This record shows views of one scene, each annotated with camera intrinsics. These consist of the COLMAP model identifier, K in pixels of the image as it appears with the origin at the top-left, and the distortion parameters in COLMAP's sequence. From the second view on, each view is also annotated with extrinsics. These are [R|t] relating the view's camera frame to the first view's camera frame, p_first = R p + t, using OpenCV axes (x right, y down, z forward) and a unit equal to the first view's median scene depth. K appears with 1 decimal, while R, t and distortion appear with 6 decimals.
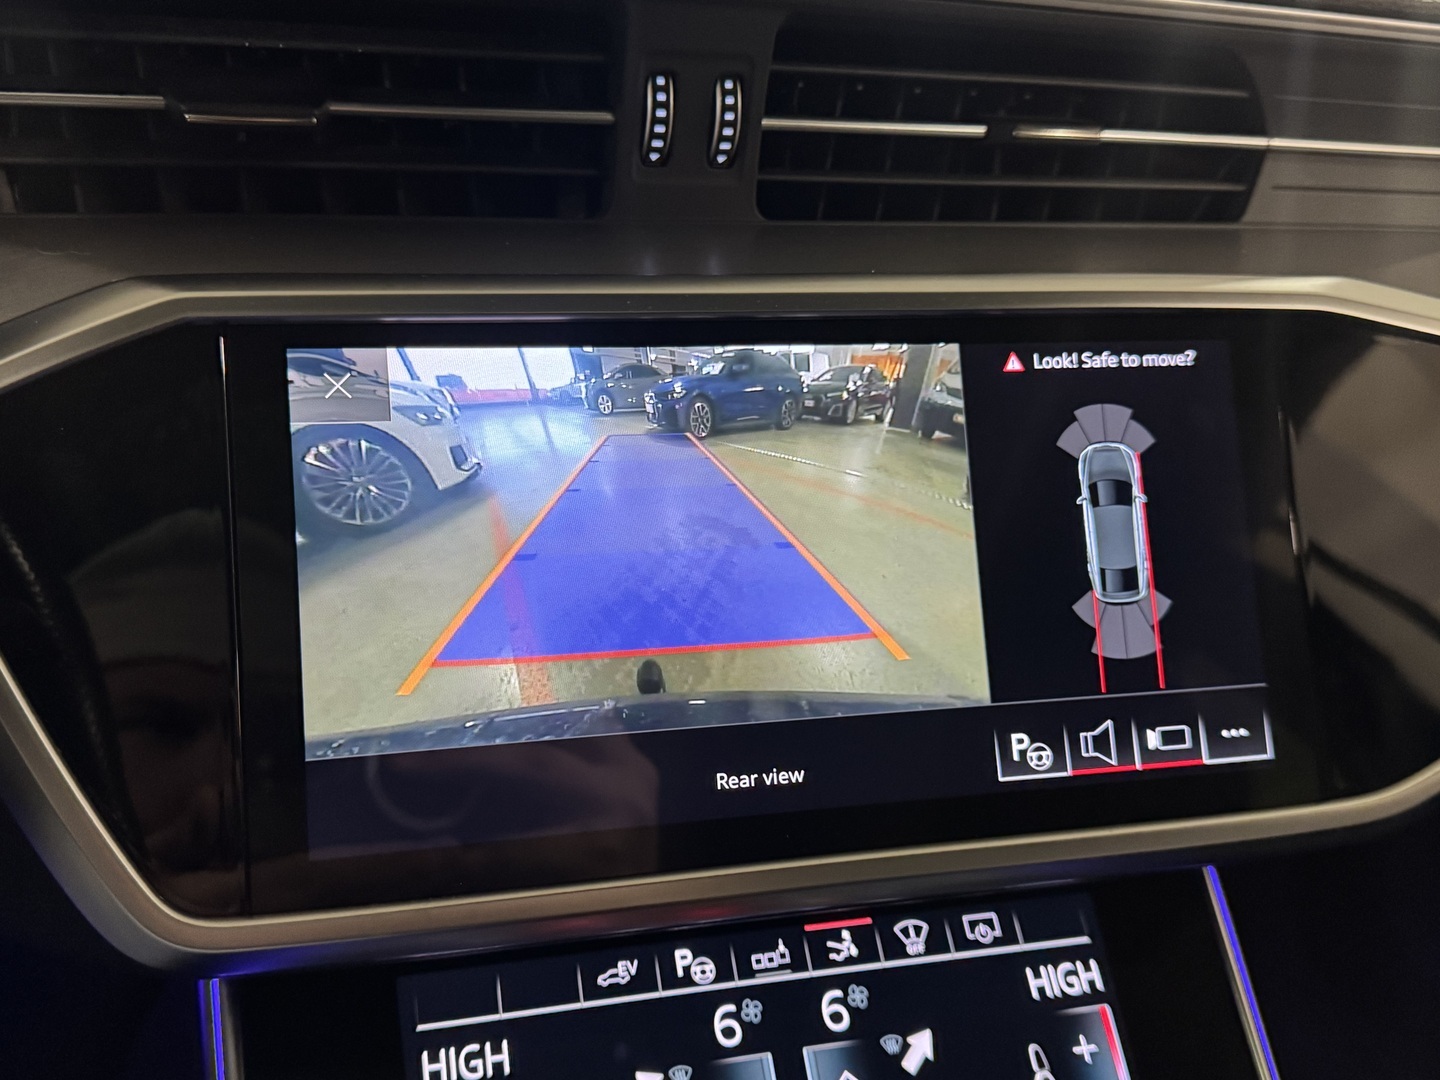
lens RADIAL K [[1426.0, 0, 712.4], [0, 1426.0, 537.7], [0, 0, 1]] dist [0.035562, 0.000000]
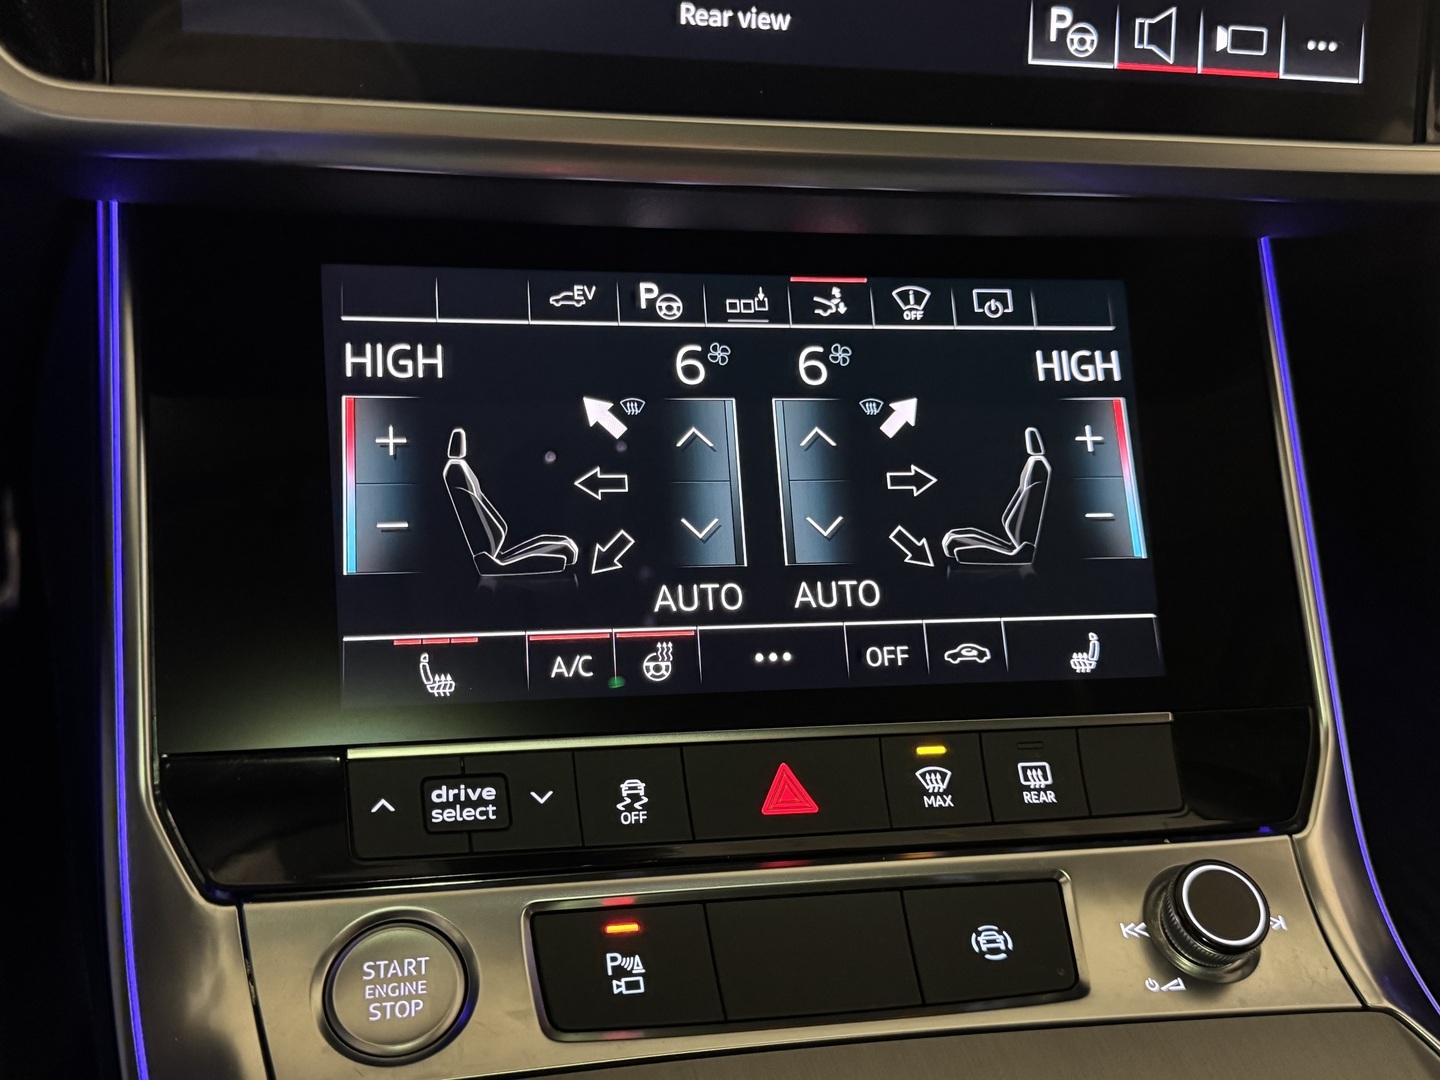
lens RADIAL K [[1426.0, 0, 710.0], [0, 1426.0, 539.6], [0, 0, 1]] dist [0.035562, 0.000000]
pose [[0.994602, 0.092210, -0.047585, 0.075105], [-0.077803, 0.966147, 0.245979, 0.223915], [0.068656, -0.240949, 0.968106, 0.106926]]
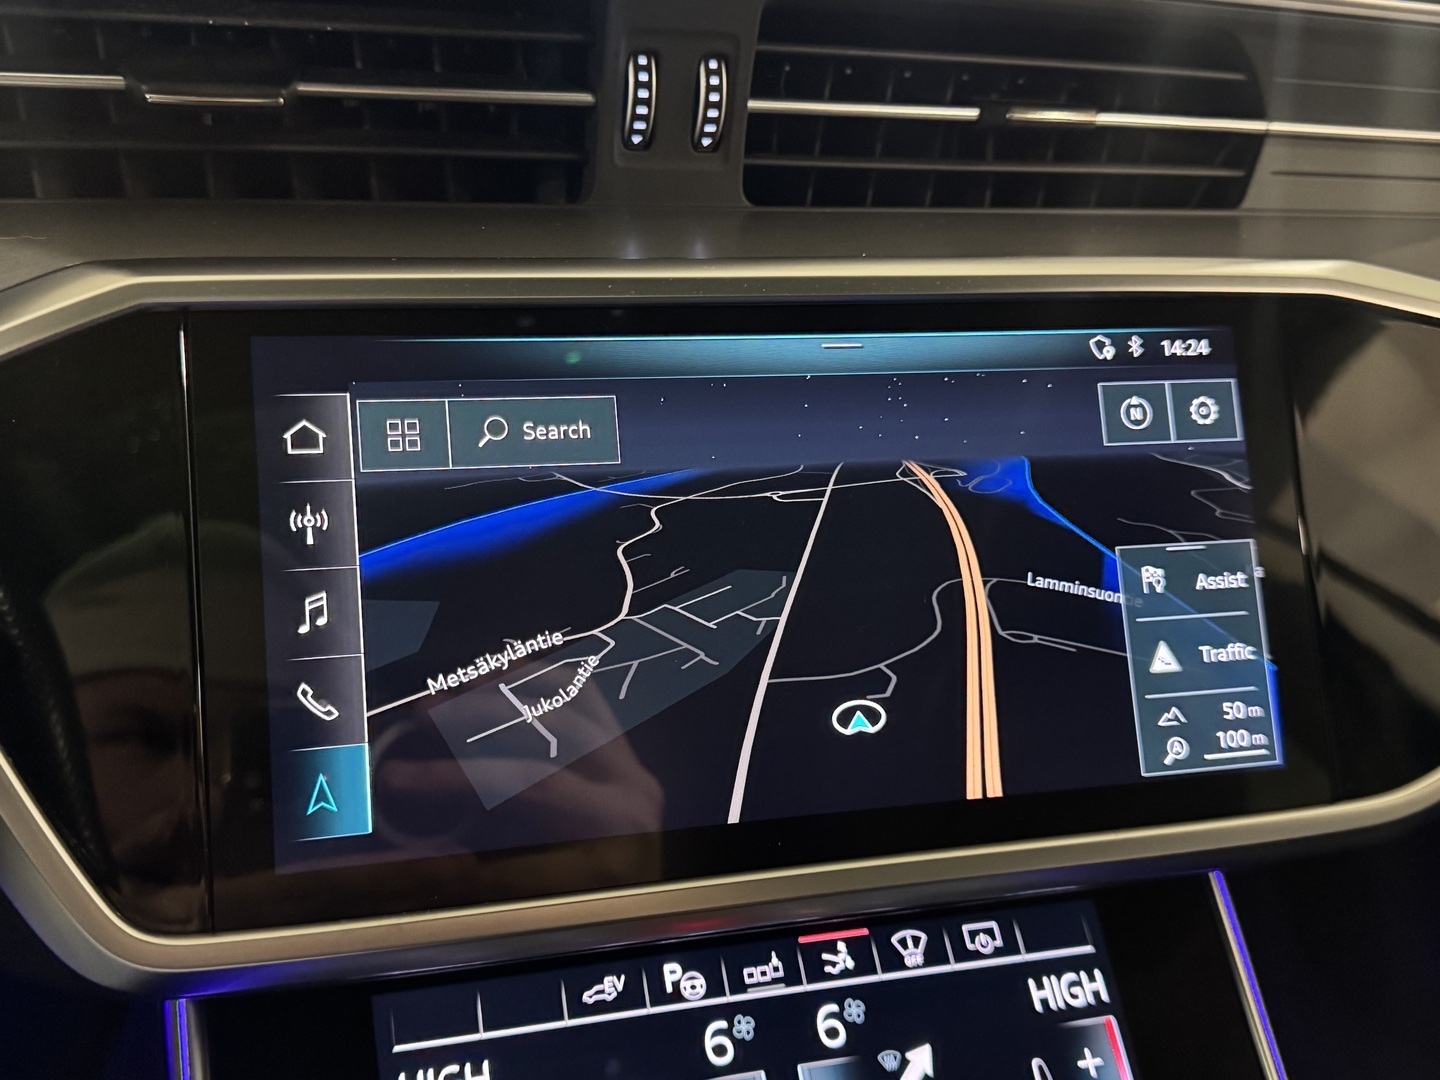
lens RADIAL K [[1426.0, 0, 717.9], [0, 1426.0, 531.3], [0, 0, 1]] dist [0.035562, 0.000000]
pose [[0.999915, -0.006846, 0.011122, 0.001544], [0.006975, 0.999909, -0.011575, 0.009484], [-0.011042, 0.011651, 0.999871, 0.037312]]
